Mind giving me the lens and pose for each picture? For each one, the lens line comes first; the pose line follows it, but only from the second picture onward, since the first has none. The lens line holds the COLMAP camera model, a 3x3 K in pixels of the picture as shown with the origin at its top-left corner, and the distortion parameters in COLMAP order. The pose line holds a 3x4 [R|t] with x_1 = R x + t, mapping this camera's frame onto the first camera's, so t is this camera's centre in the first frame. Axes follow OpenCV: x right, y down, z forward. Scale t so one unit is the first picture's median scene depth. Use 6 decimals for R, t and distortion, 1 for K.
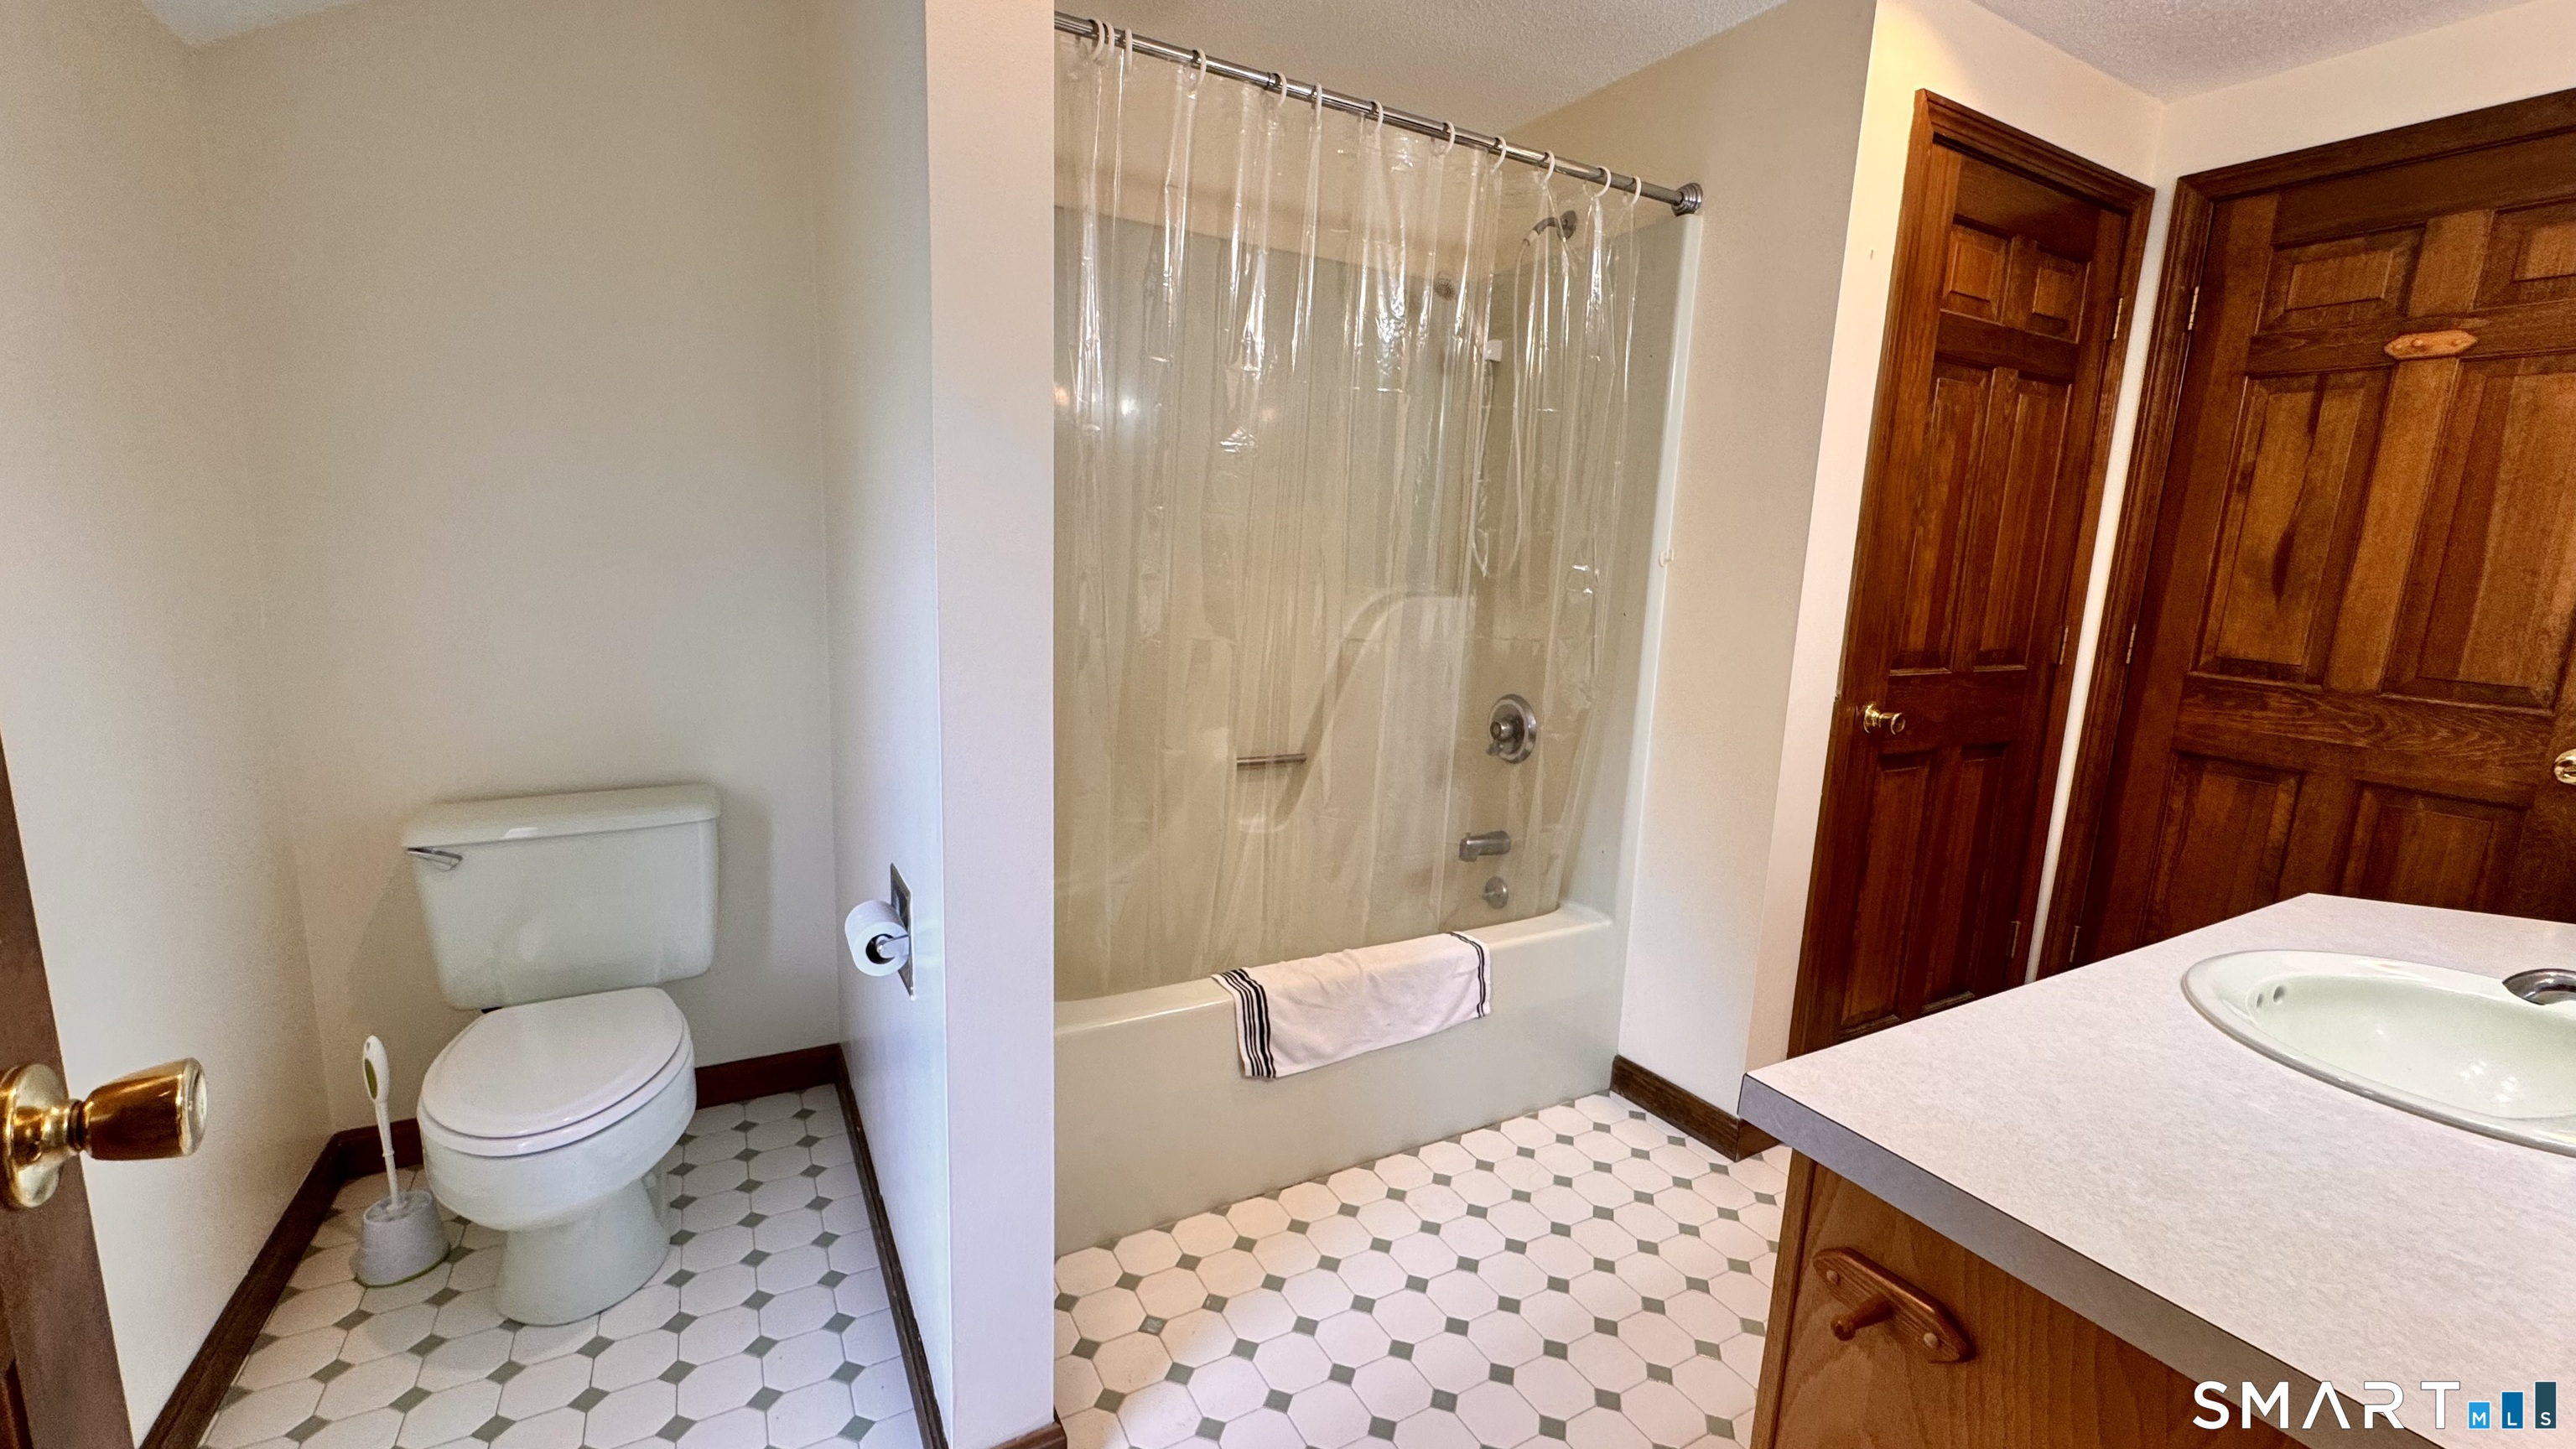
lens RADIAL K [[1024.8, 0, 1292.6], [0, 1024.8, 724.2], [0, 0, 1]] dist [-0.003278, -0.000506]
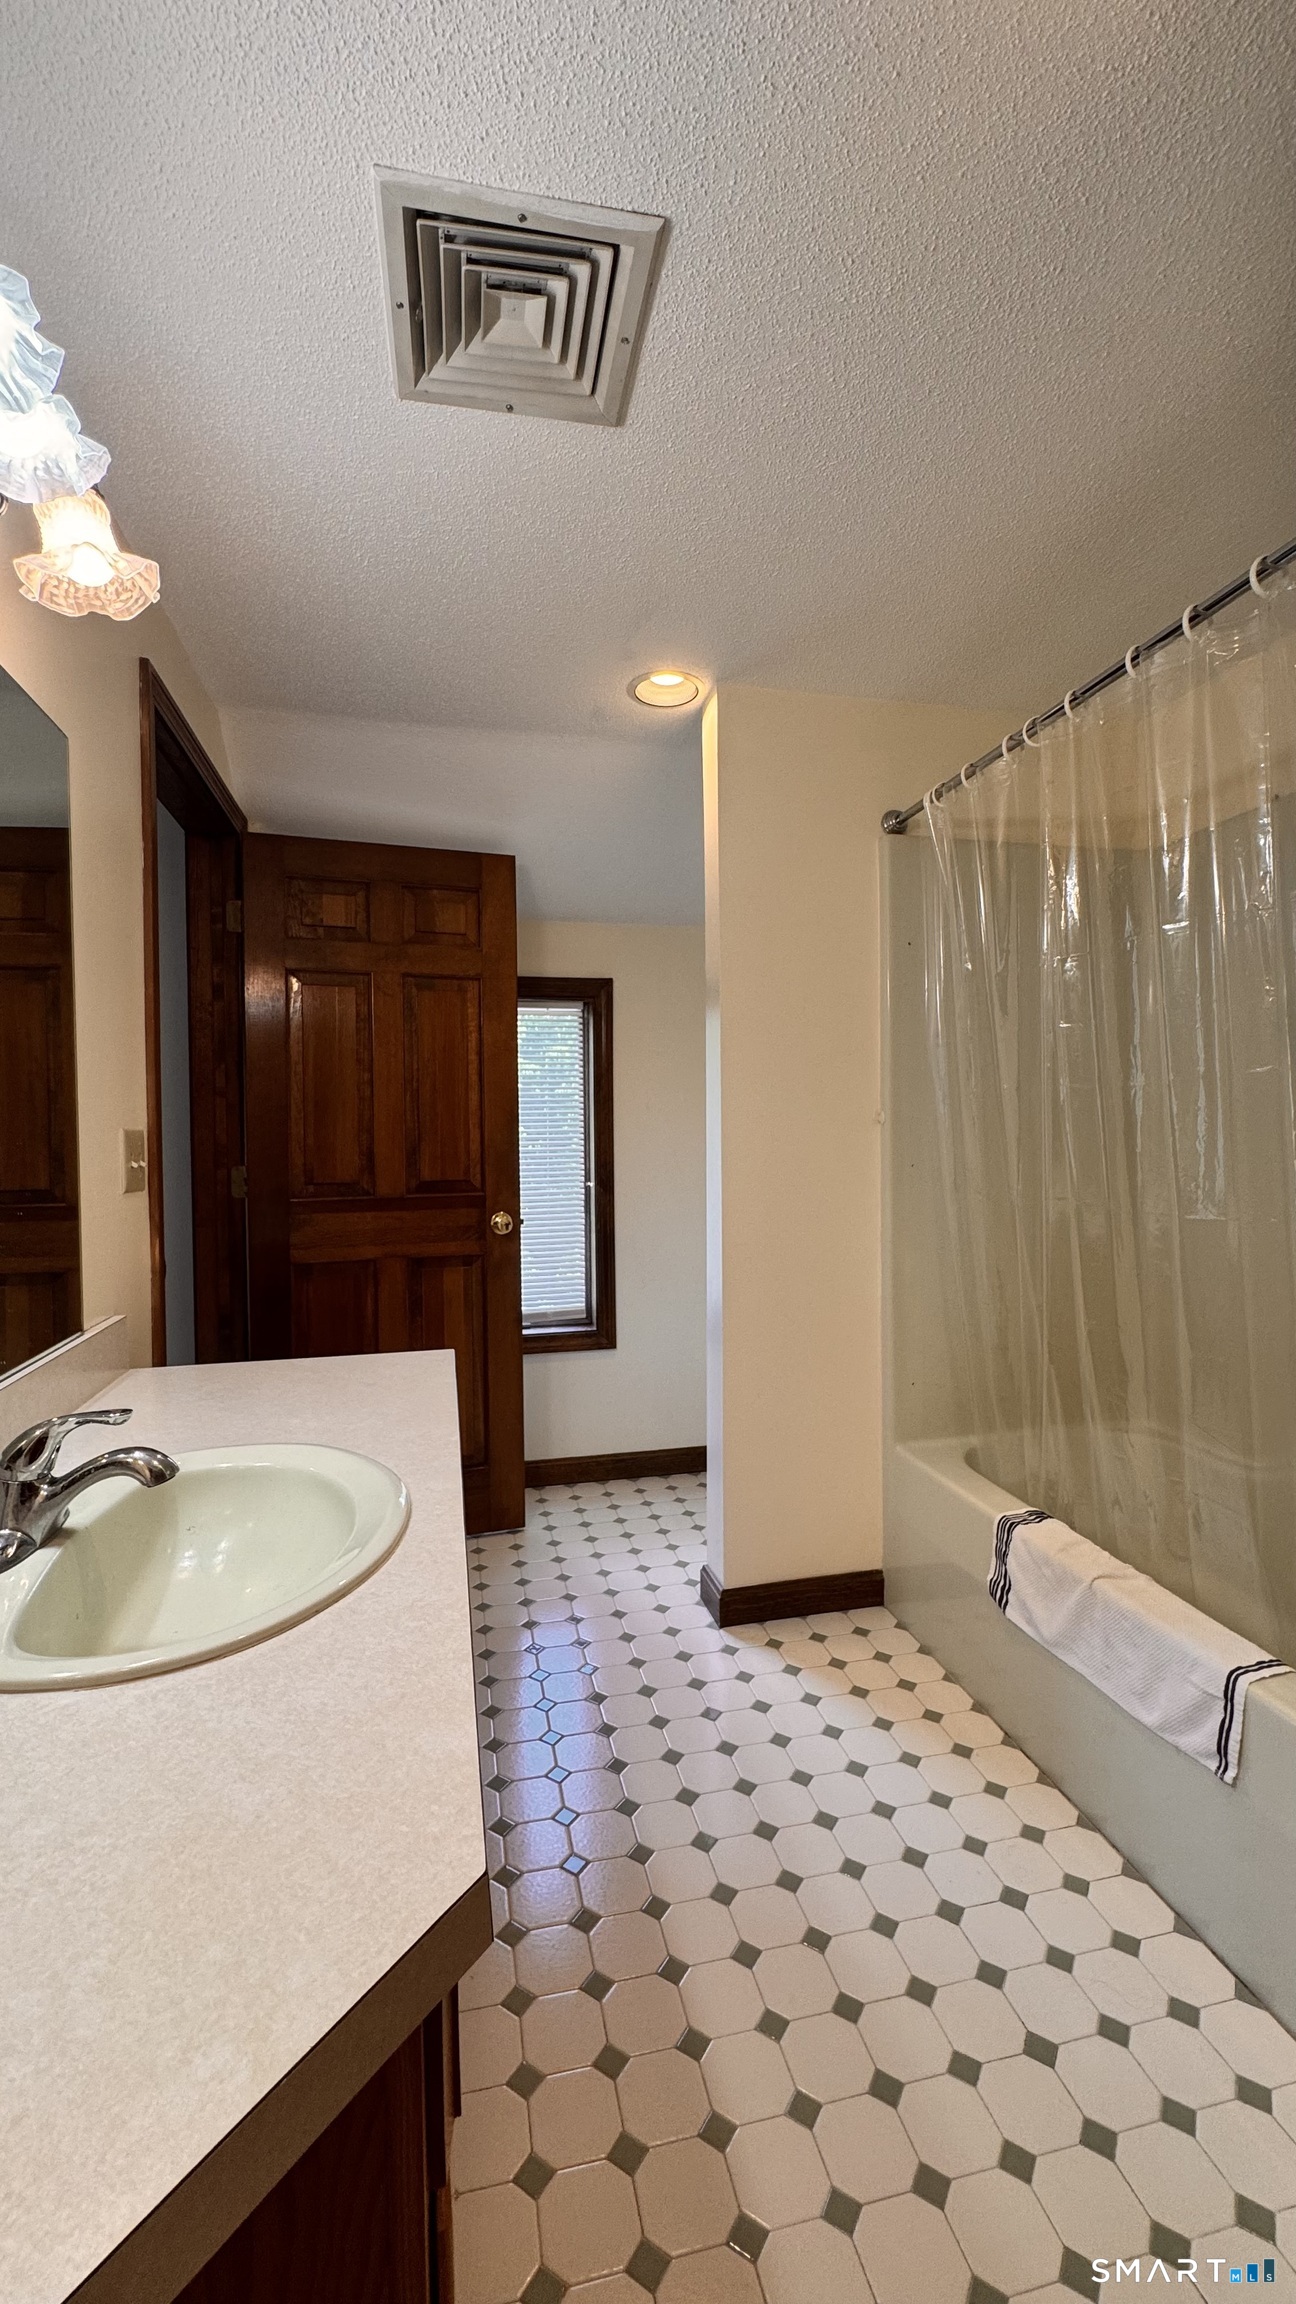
lens RADIAL K [[916.6, 0, 644.3], [0, 916.6, 1138.9], [0, 0, 1]] dist [-0.003278, -0.000506]
pose [[-0.274007, -0.025095, -0.961400, 1.031210], [-0.168817, 0.985393, 0.022392, -0.094640], [0.946795, 0.168436, -0.274241, 0.860359]]
